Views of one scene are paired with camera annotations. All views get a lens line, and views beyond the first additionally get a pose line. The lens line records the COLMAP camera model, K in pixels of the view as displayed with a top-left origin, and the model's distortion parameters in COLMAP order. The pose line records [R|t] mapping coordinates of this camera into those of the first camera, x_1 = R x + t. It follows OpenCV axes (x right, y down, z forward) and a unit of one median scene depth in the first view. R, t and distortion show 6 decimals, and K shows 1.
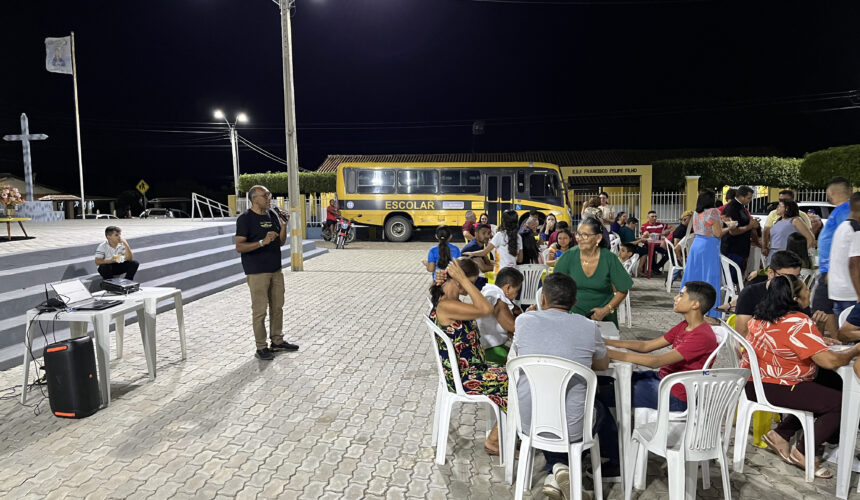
lens RADIAL K [[652.3, 0, 428.7], [0, 652.3, 250.8], [0, 0, 1]] dist [0.062363, -0.083831]
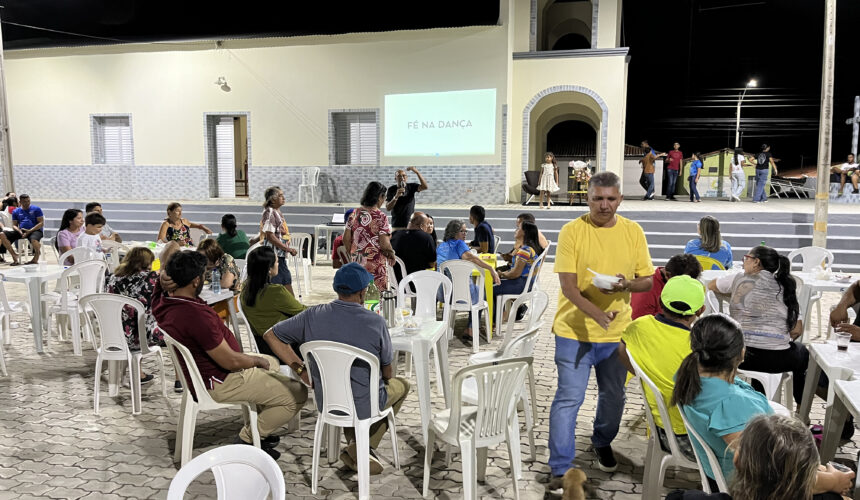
lens RADIAL K [[652.3, 0, 427.0], [0, 652.3, 259.3], [0, 0, 1]] dist [0.062363, -0.083831]
pose [[-0.139688, 0.133947, -0.981094, 0.349513], [-0.092815, 0.984675, 0.147651, -0.033379], [0.985836, 0.111685, -0.125115, 0.343218]]
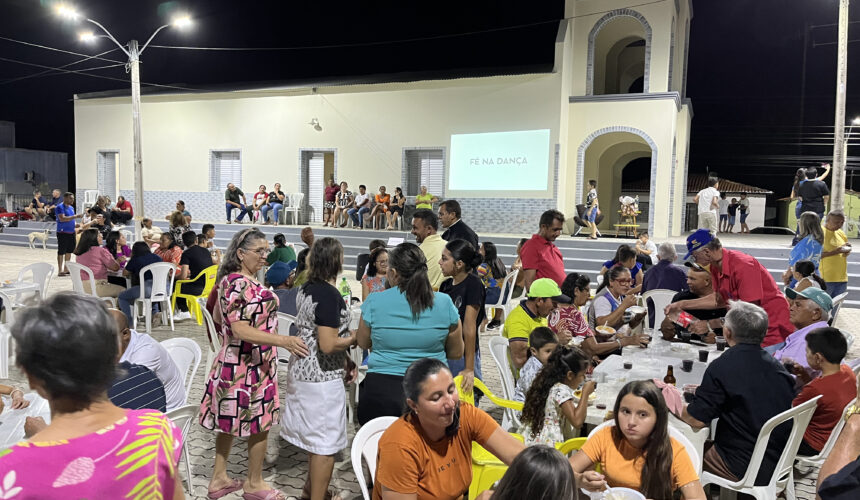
lens RADIAL K [[652.3, 0, 432.4], [0, 652.3, 258.2], [0, 0, 1]] dist [0.062363, -0.083831]
pose [[-0.304760, 0.077892, -0.949239, 0.400711], [-0.110840, 0.986978, 0.116574, -0.040505], [0.945957, 0.140741, -0.292158, 0.411361]]
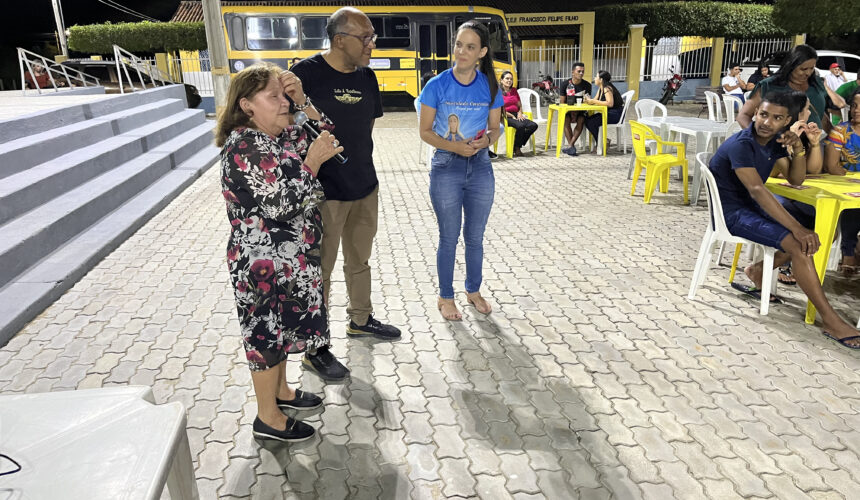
lens RADIAL K [[652.3, 0, 428.2], [0, 652.3, 240.7], [0, 0, 1]] dist [0.062363, -0.083831]
pose [[0.974174, -0.075187, 0.212913, -0.086093], [0.033278, 0.980444, 0.193966, -0.012534], [-0.223333, -0.181871, 0.957625, 0.193703]]
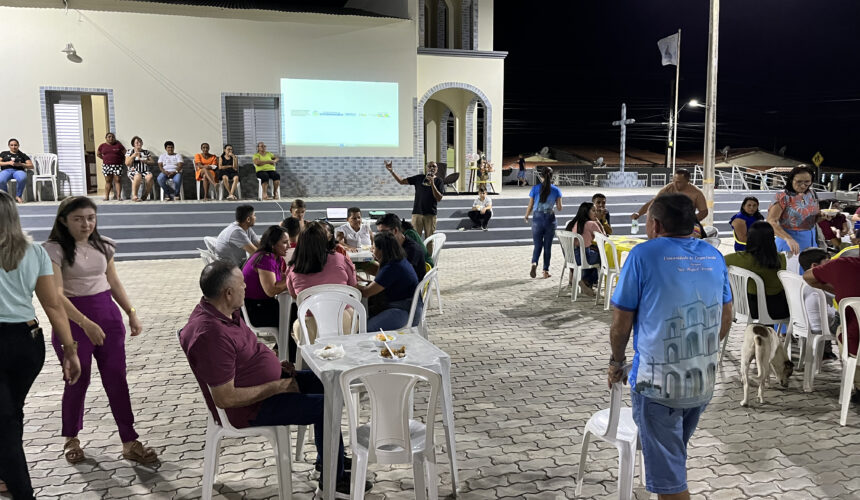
lens RADIAL K [[652.3, 0, 431.8], [0, 652.3, 252.0], [0, 0, 1]] dist [0.062363, -0.083831]
pose [[0.386983, 0.125396, -0.913521, 0.317593], [-0.085642, 0.991315, 0.099795, -0.009968], [0.918101, 0.039617, 0.394361, 0.102711]]
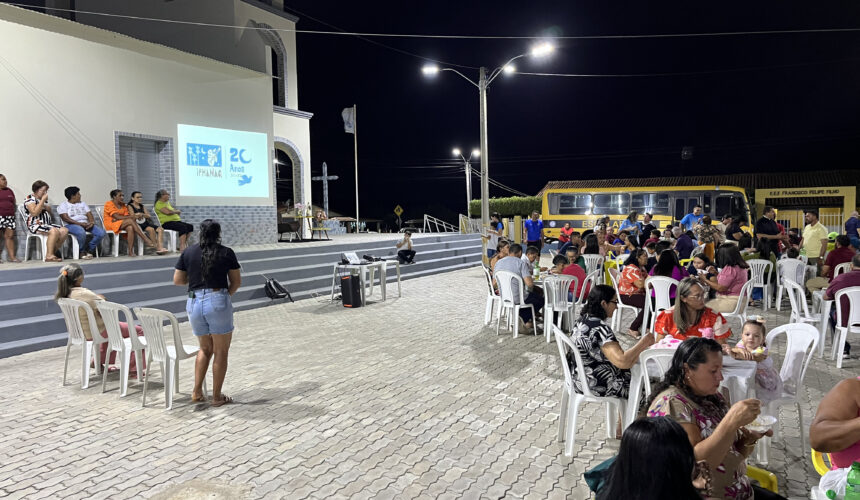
lens RADIAL K [[652.3, 0, 430.8], [0, 652.3, 255.8], [0, 0, 1]] dist [0.062363, -0.083831]
pose [[0.932133, 0.020451, -0.361538, 0.109893], [-0.030118, 0.999323, -0.021122, 0.020629], [0.360861, 0.030577, 0.932118, -0.208482]]
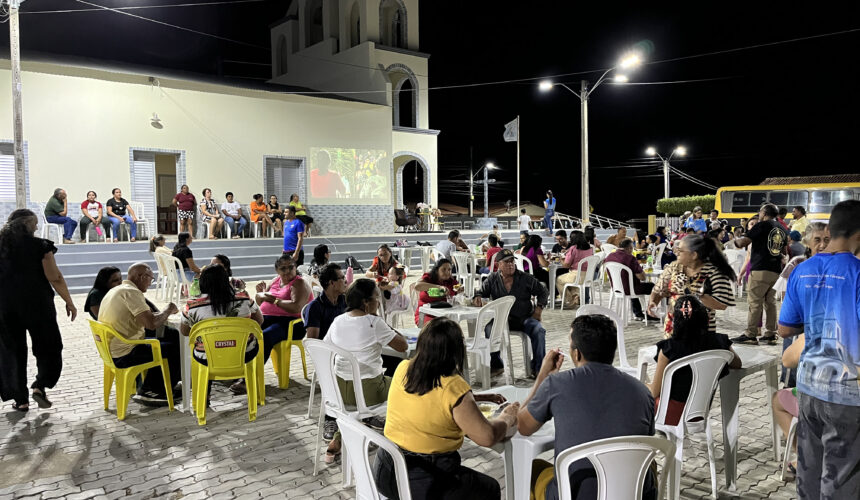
lens RADIAL K [[652.3, 0, 432.8], [0, 652.3, 251.8], [0, 0, 1]] dist [0.062363, -0.083831]
pose [[0.703856, 0.038112, -0.709319, 0.363272], [-0.062892, 0.997982, -0.008785, 0.026988], [0.707553, 0.050794, 0.704832, -0.215789]]
